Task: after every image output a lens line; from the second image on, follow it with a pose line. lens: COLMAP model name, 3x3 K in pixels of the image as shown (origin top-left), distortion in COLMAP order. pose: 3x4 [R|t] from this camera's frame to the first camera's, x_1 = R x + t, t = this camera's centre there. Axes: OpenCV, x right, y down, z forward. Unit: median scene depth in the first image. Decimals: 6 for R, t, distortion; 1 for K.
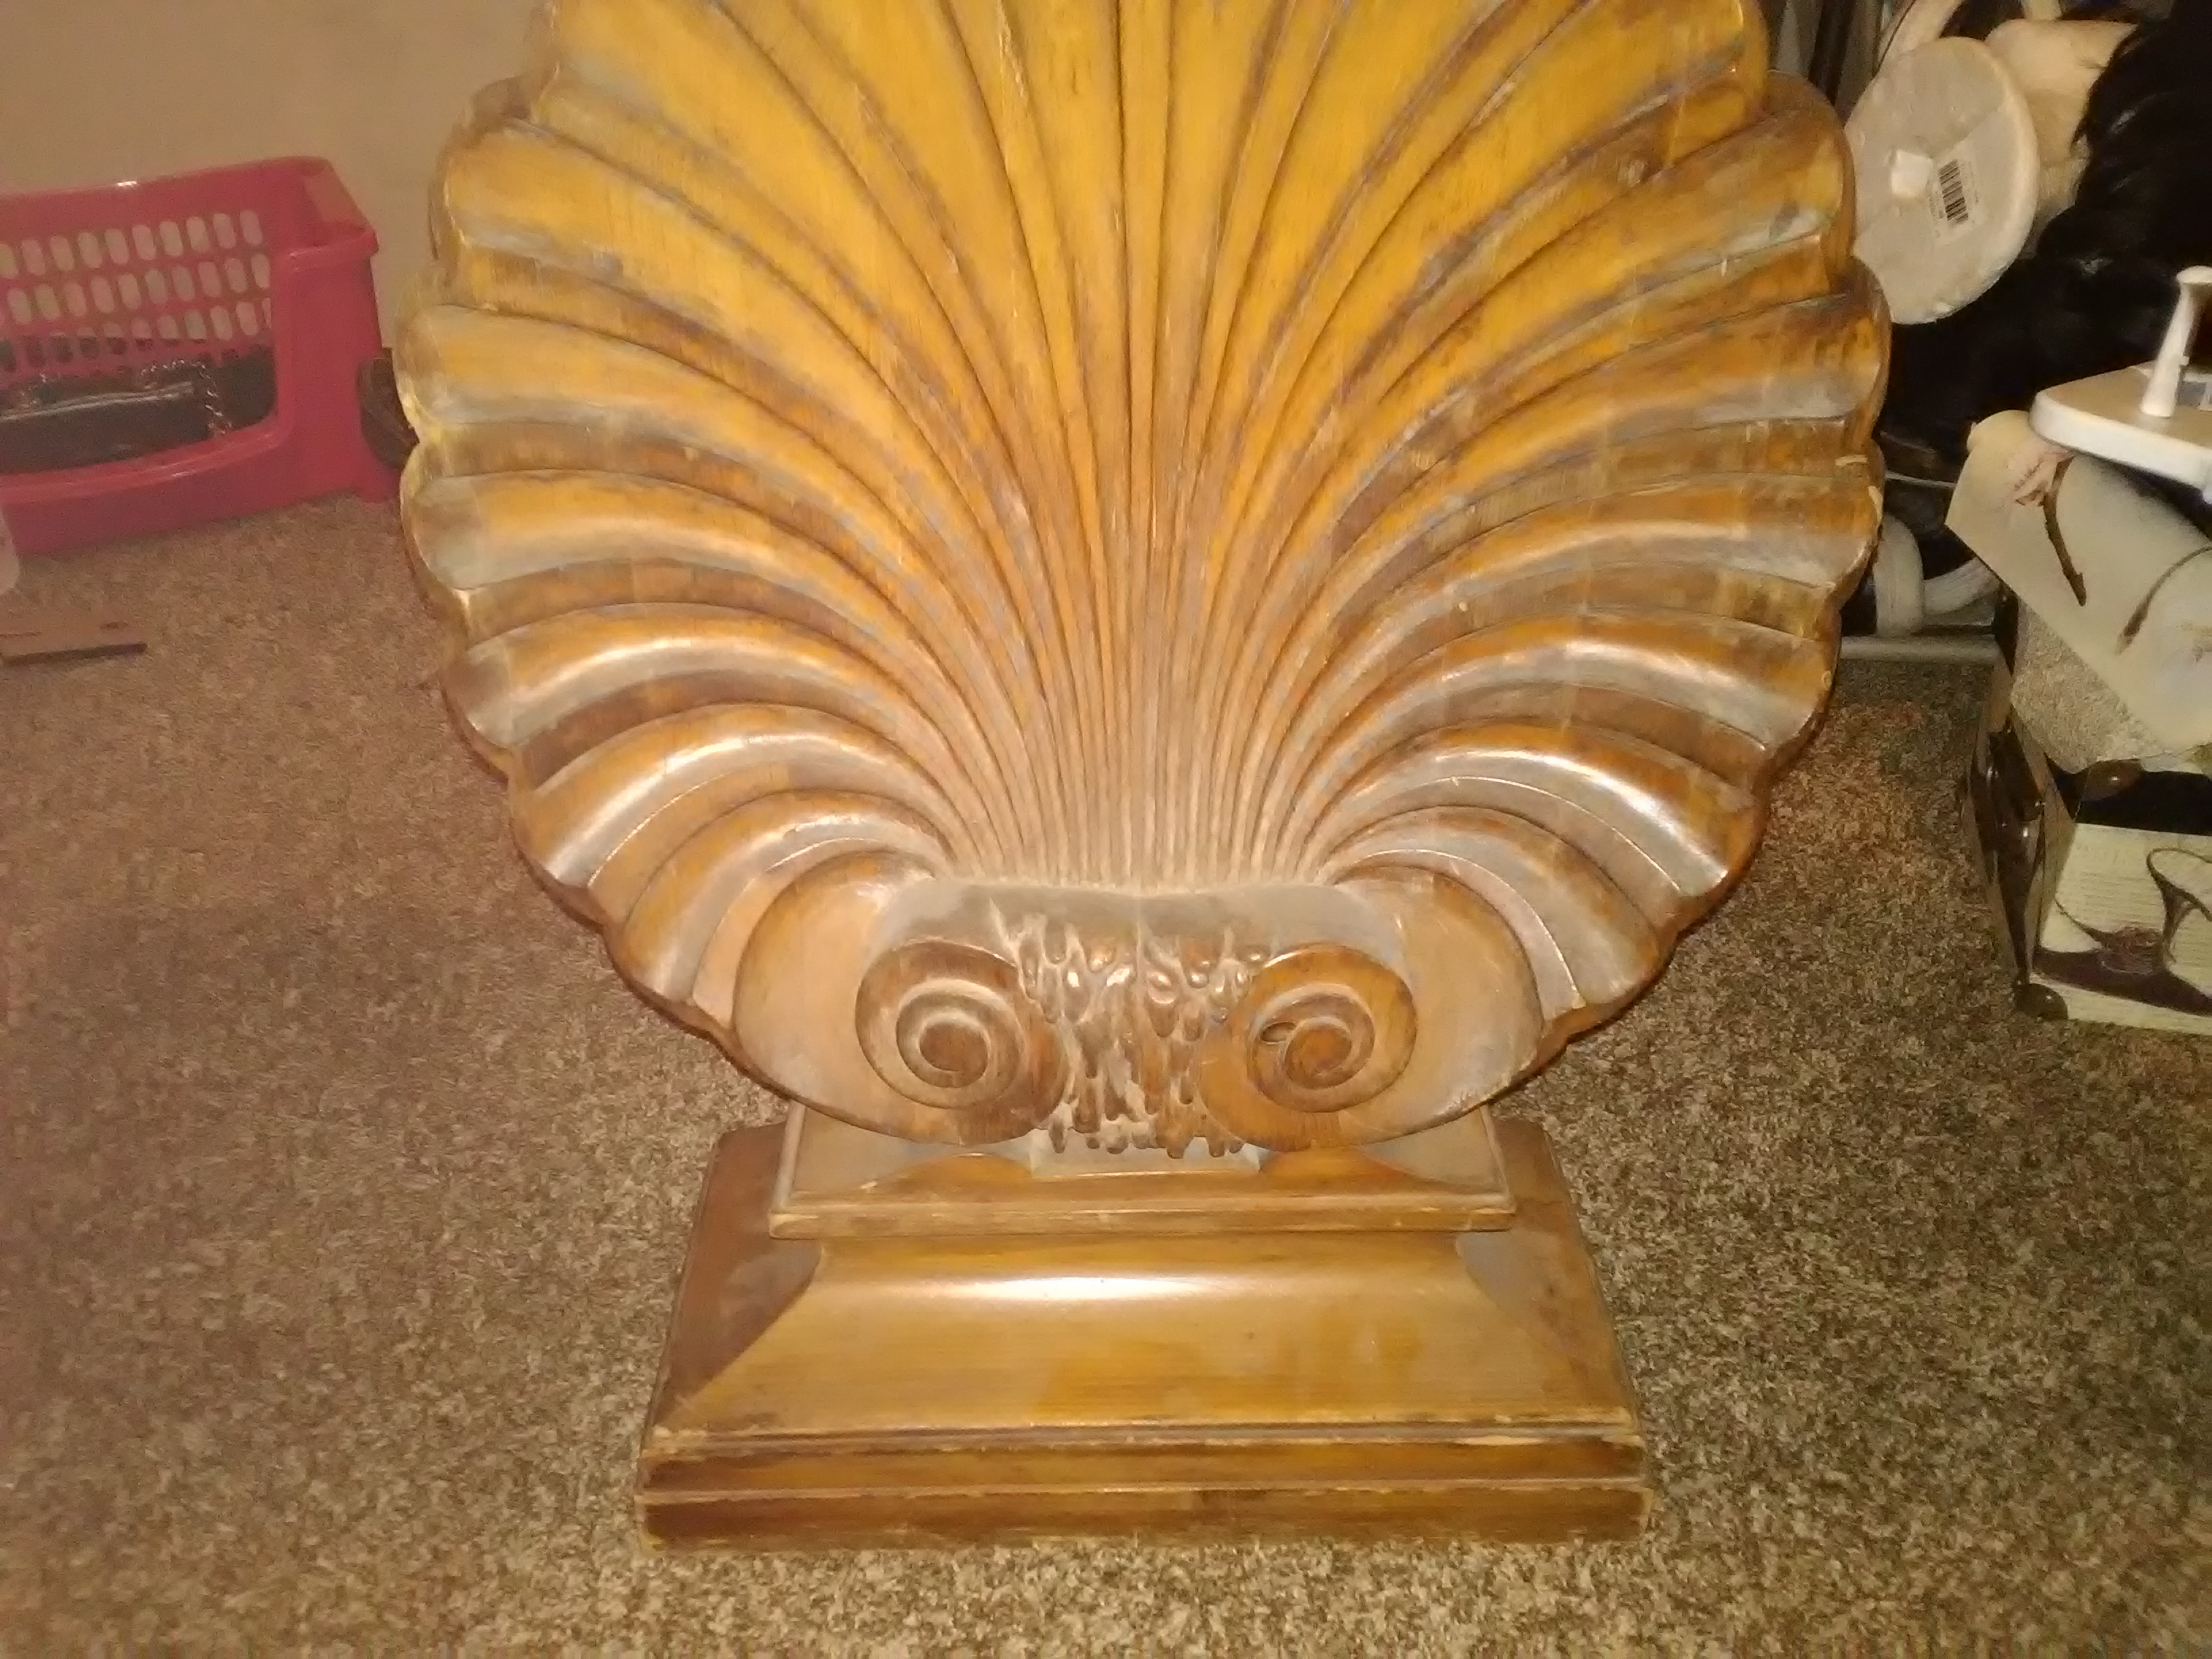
lens RADIAL K [[1873.0, 0, 1105.9], [0, 1873.0, 838.1], [0, 0, 1]] dist [0.118023, -0.236487]
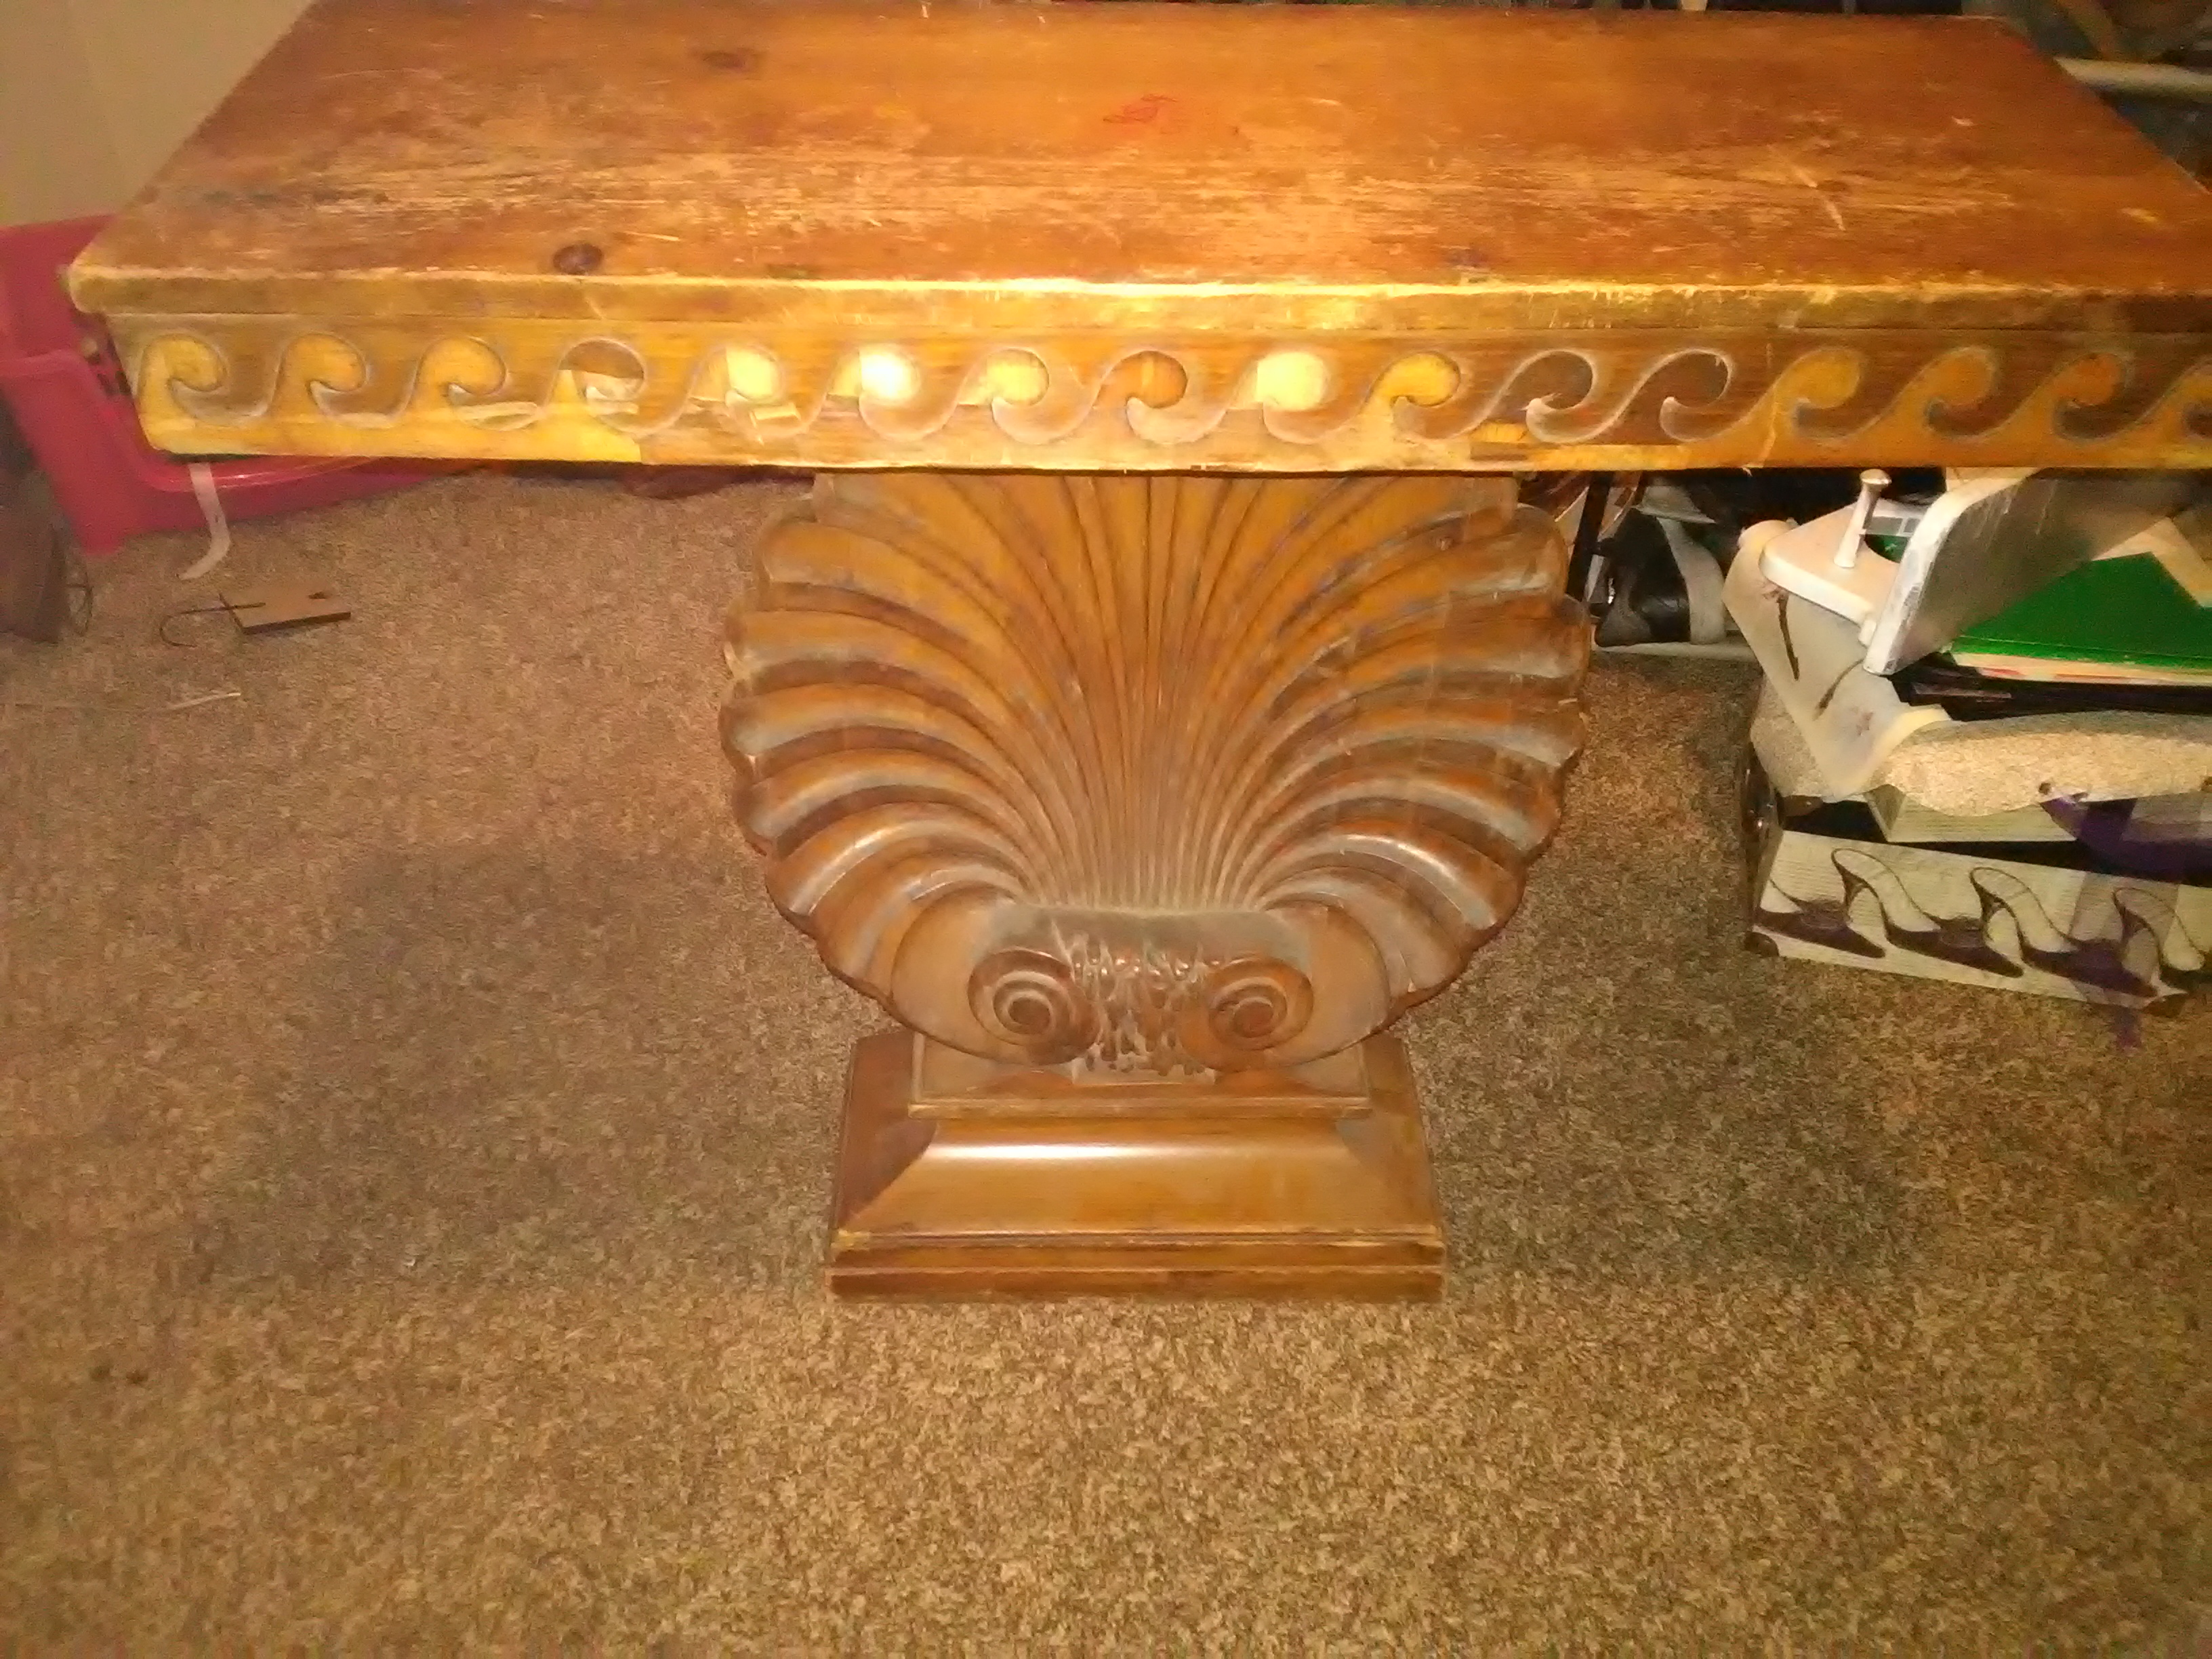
lens RADIAL K [[1873.0, 0, 1109.9], [0, 1873.0, 864.6], [0, 0, 1]] dist [0.118023, -0.236487]
pose [[0.999569, 0.015268, 0.025078, -0.050316], [-0.018508, 0.990740, 0.134507, -0.218870], [-0.022792, -0.134913, 0.990595, -0.555438]]
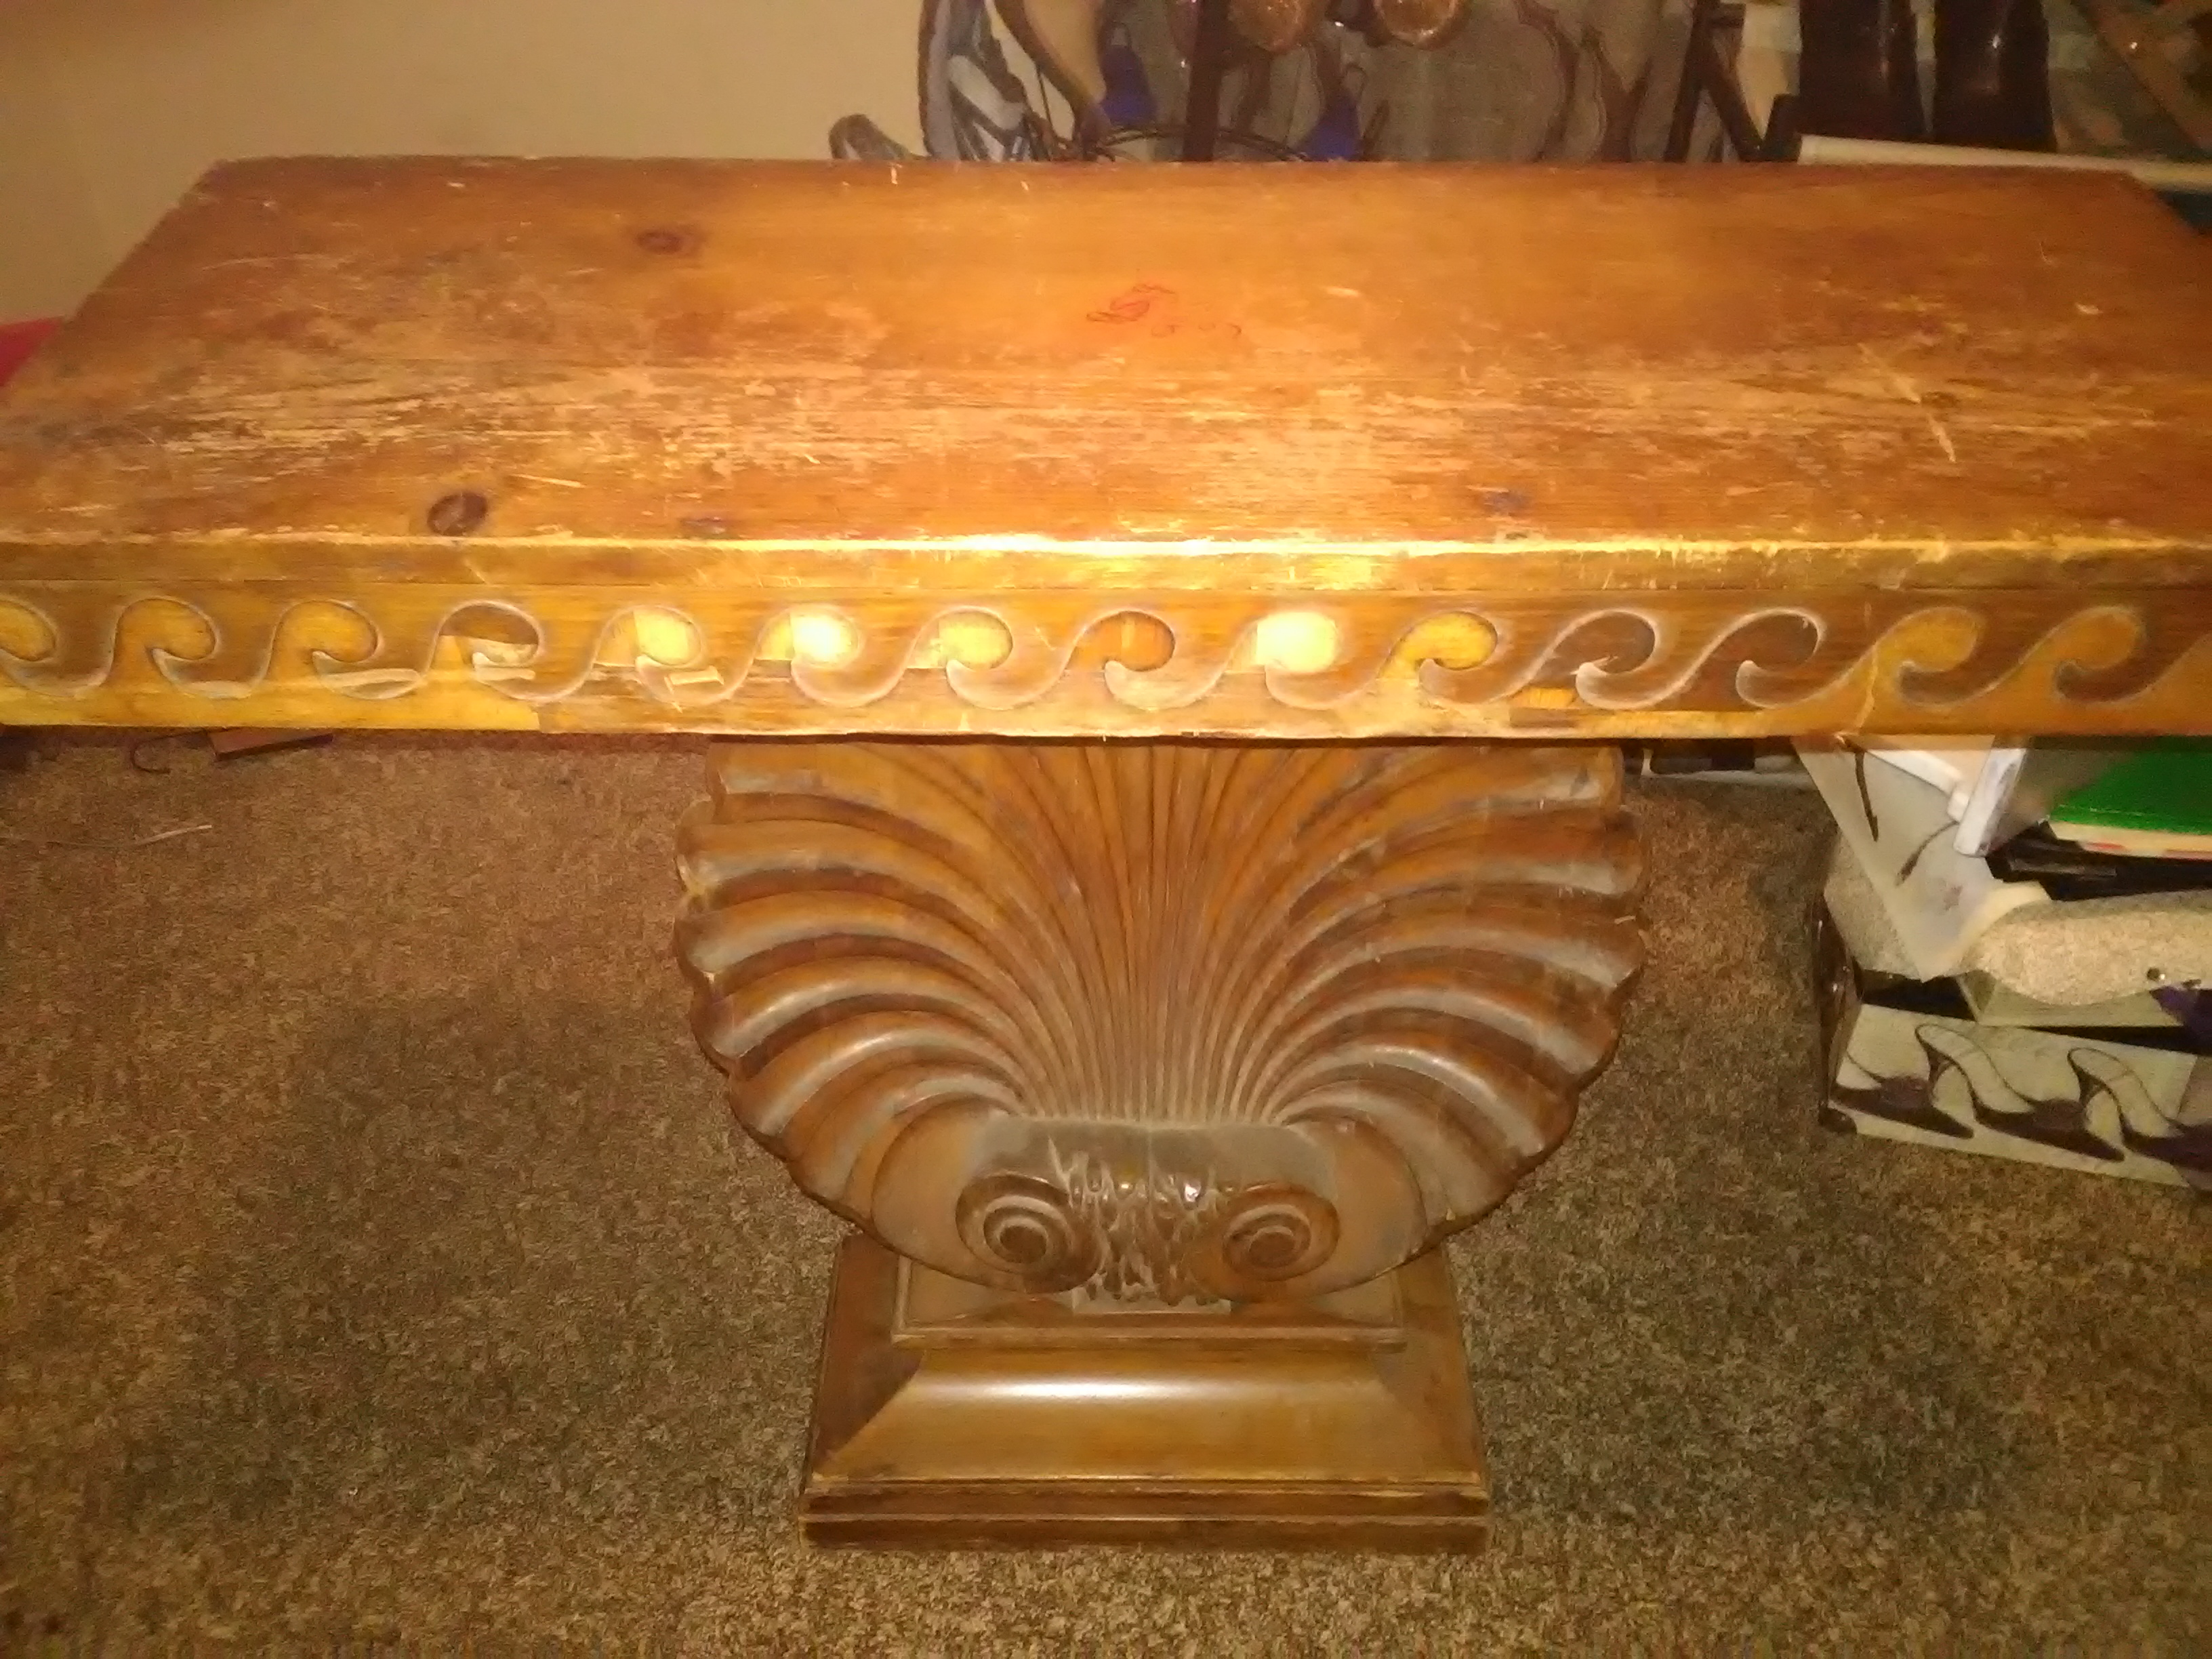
lens RADIAL K [[1873.0, 0, 1106.4], [0, 1873.0, 843.7], [0, 0, 1]] dist [0.118023, -0.236487]
pose [[0.999825, 0.018636, -0.001605, -0.017911], [-0.018340, 0.993591, 0.111540, -0.336044], [0.003673, -0.111491, 0.993759, -0.394008]]
